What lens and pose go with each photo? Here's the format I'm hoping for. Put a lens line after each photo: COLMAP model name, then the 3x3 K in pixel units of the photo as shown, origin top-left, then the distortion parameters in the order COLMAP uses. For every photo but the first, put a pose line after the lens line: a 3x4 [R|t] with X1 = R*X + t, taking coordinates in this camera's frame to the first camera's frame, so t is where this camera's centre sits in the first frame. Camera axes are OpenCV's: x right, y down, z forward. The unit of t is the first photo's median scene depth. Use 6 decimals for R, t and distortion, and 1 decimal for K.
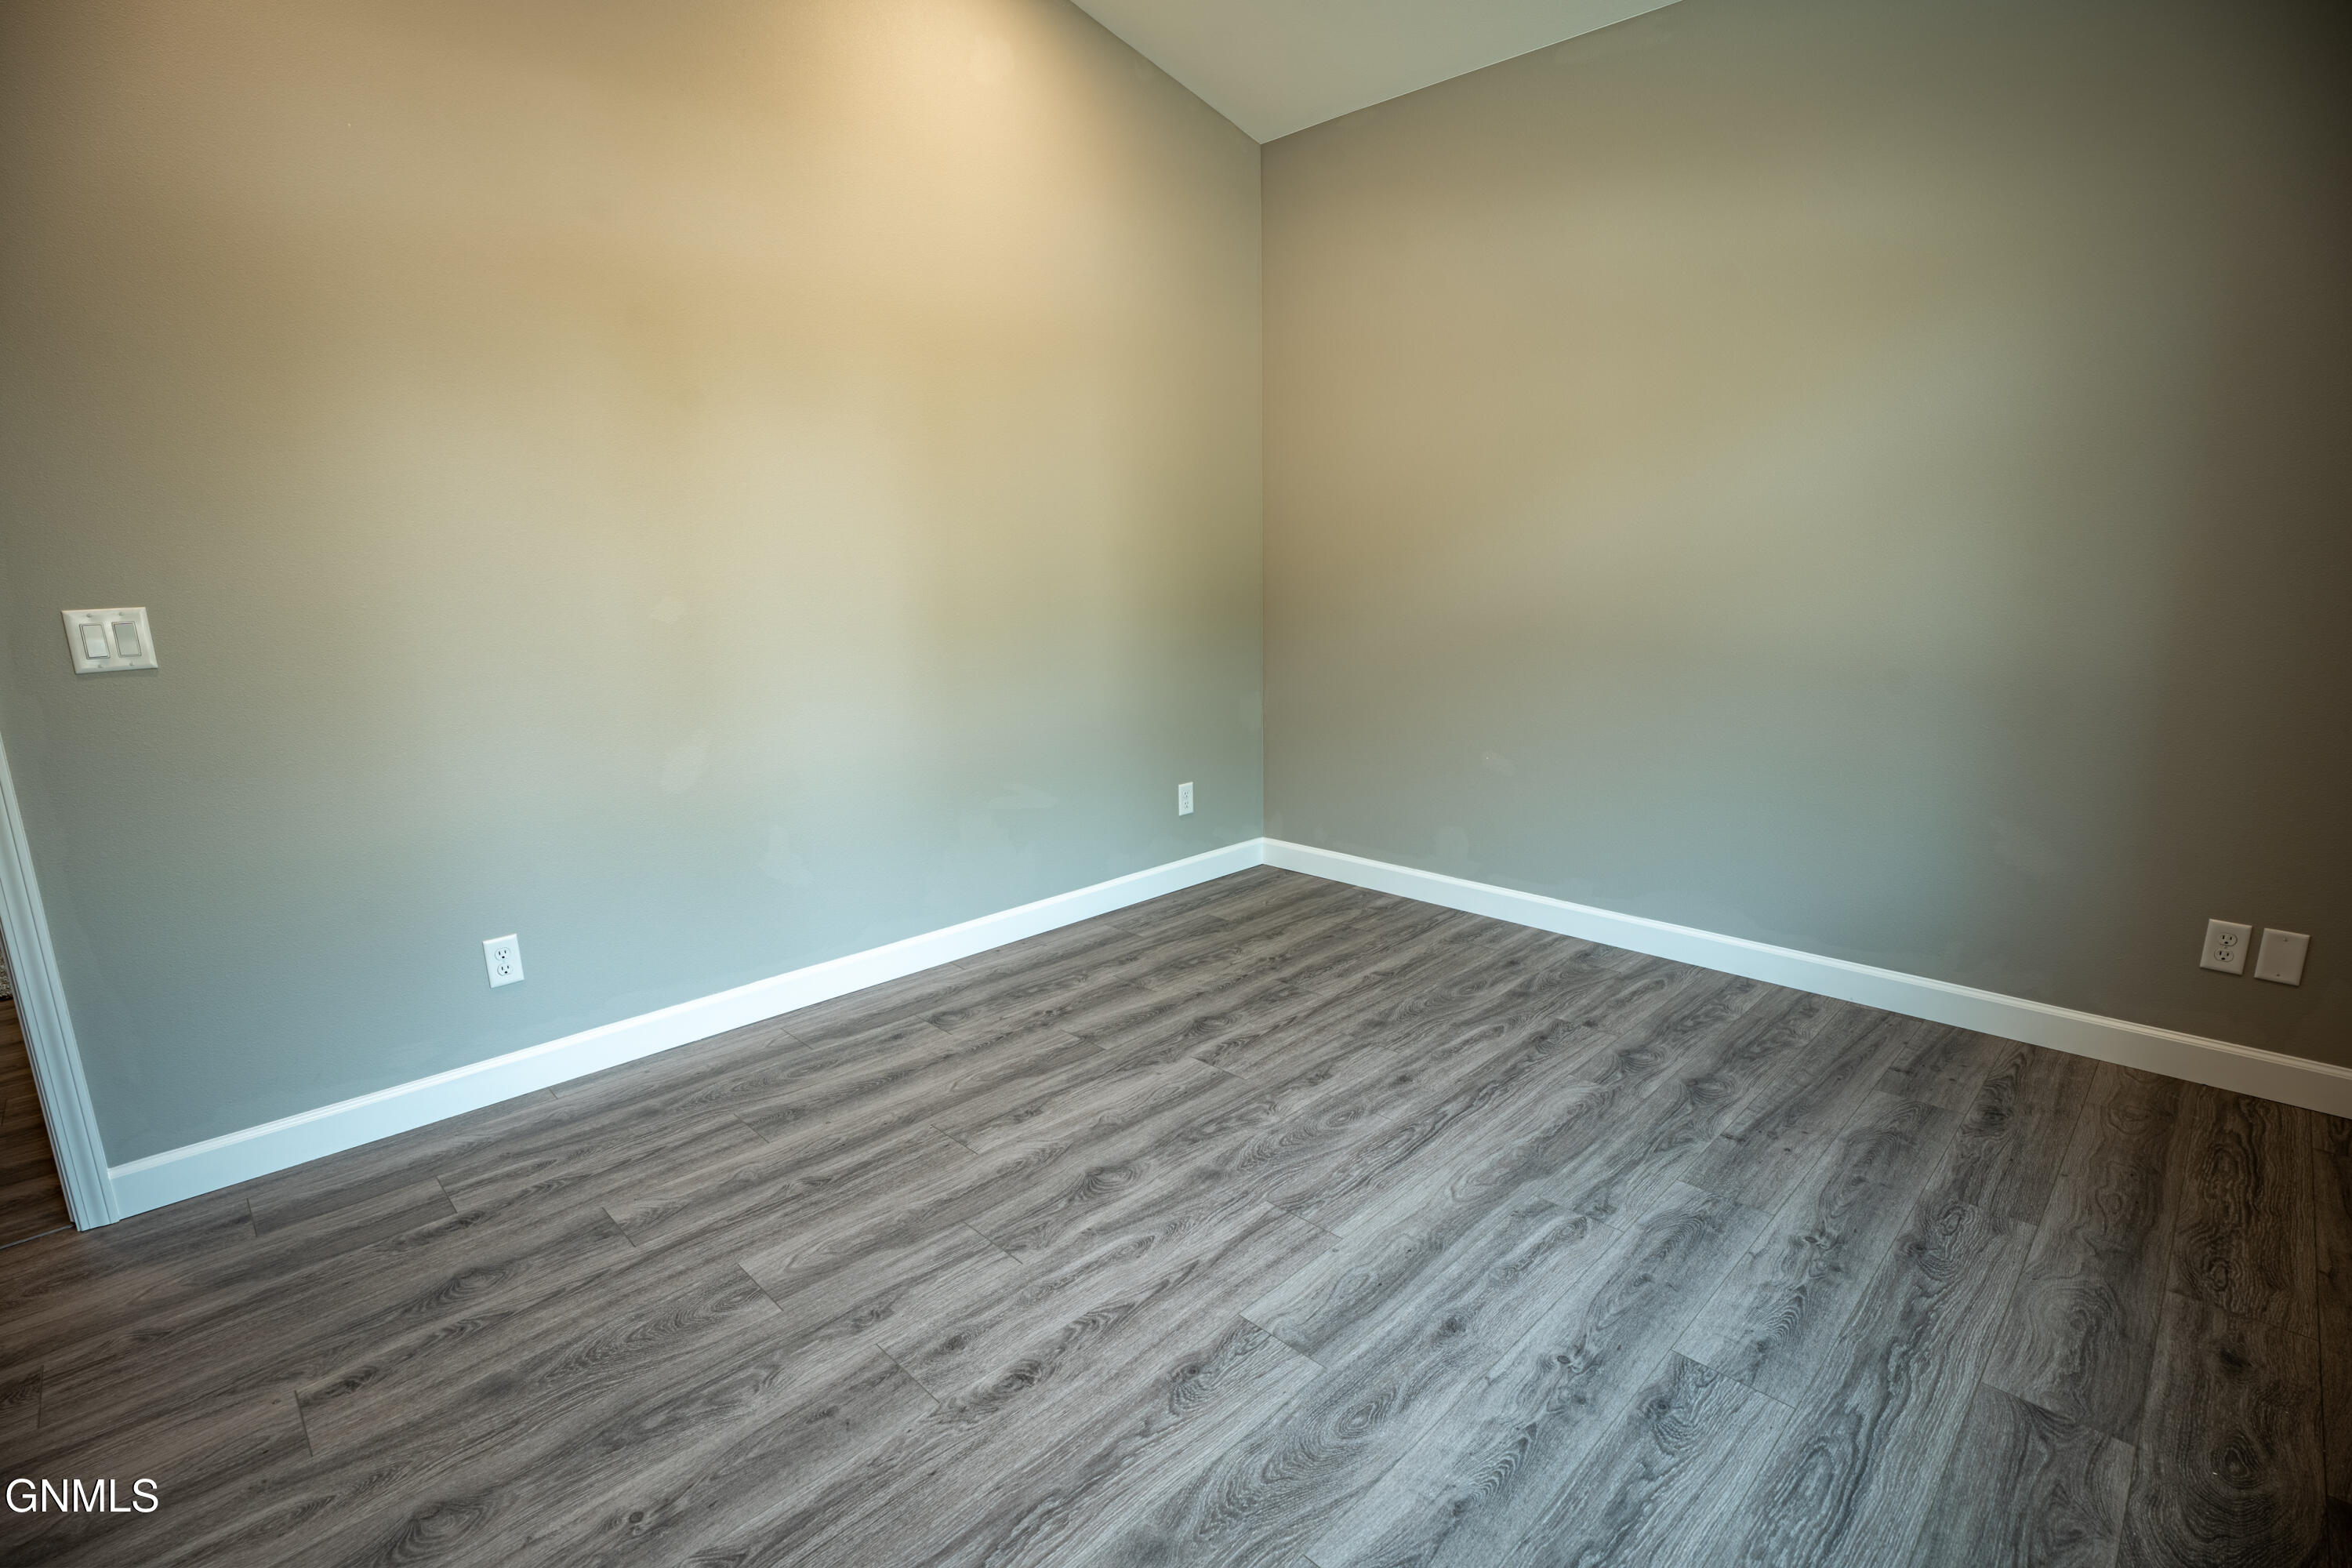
lens RADIAL K [[1112.1, 0, 1176.0], [0, 1112.1, 784.0], [0, 0, 1]] dist [-0.062556, 0.026656]
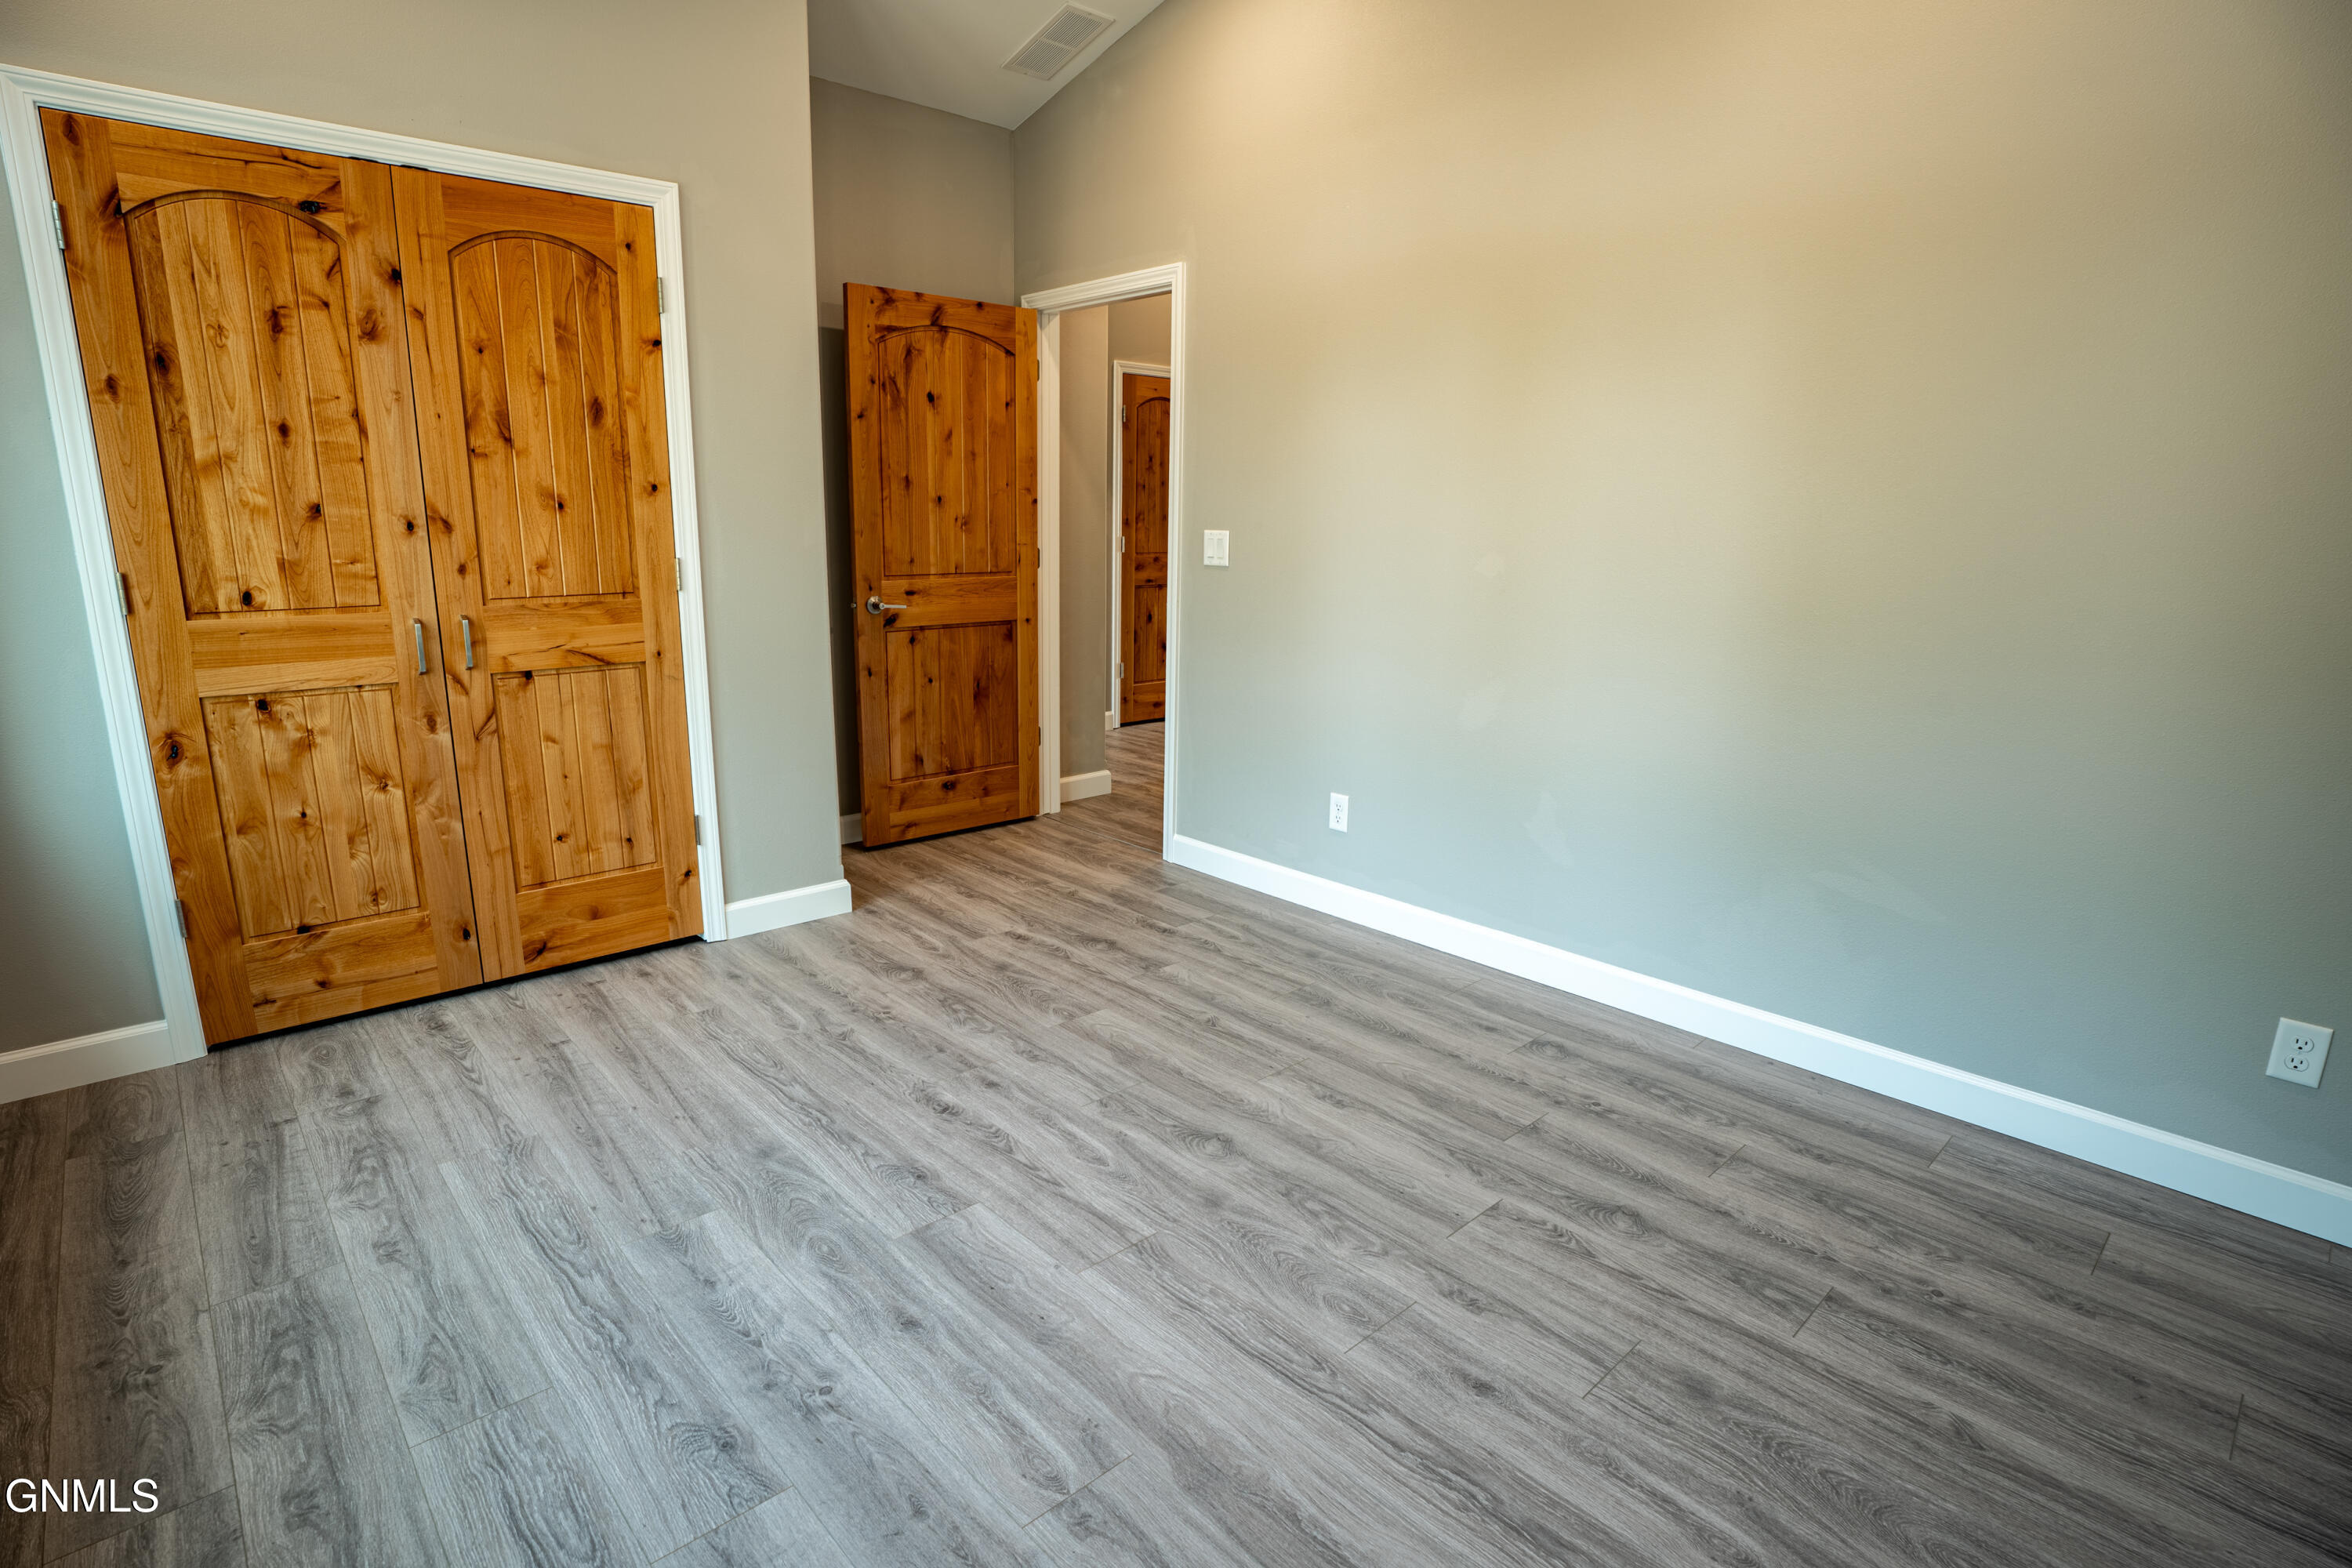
lens RADIAL K [[1207.9, 0, 1176.0], [0, 1207.9, 784.0], [0, 0, 1]] dist [-0.076676, 0.036963]
pose [[-0.045346, 0.234269, -0.971114, 0.910347], [-0.221217, 0.945624, 0.238449, -0.197399], [0.974170, 0.225639, 0.008944, 0.890100]]
